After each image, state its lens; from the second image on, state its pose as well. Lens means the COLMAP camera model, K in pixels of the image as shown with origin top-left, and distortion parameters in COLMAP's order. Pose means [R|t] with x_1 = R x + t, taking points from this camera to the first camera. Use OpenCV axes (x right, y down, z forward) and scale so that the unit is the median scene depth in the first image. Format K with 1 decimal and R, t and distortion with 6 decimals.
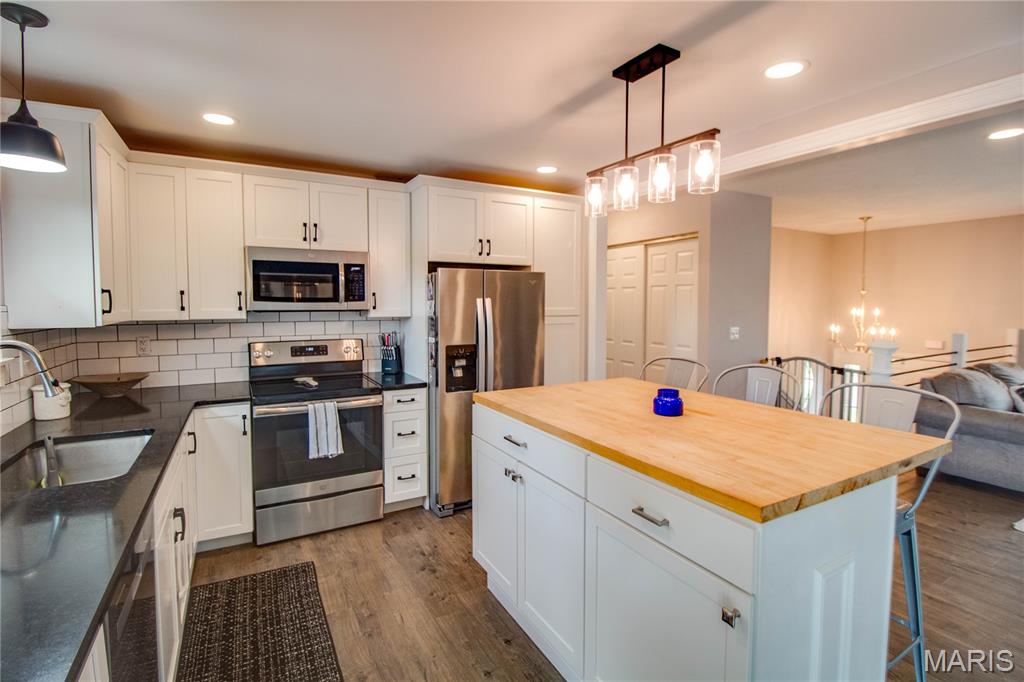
lens RADIAL K [[490.0, 0, 515.9], [0, 490.0, 322.2], [0, 0, 1]] dist [0.012933, -0.017026]
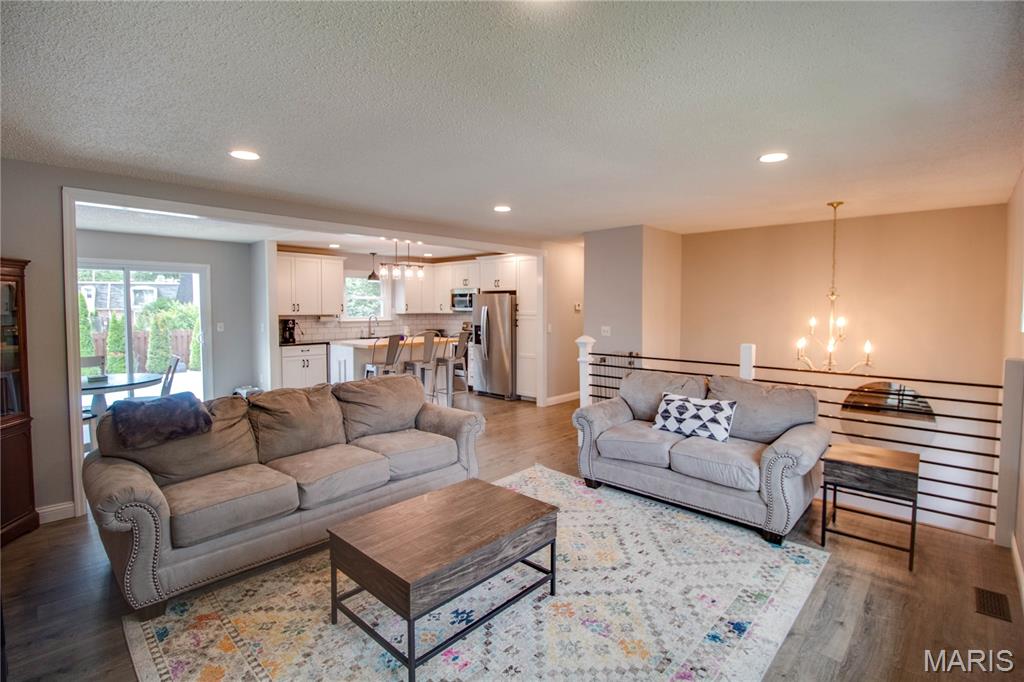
lens RADIAL K [[490.0, 0, 515.9], [0, 490.0, 322.2], [0, 0, 1]] dist [0.012933, -0.017026]
pose [[0.291841, 0.033689, -0.955873, 1.707127], [-0.034470, 0.999101, 0.024688, -0.028504], [0.955846, 0.025744, 0.292740, 0.349355]]
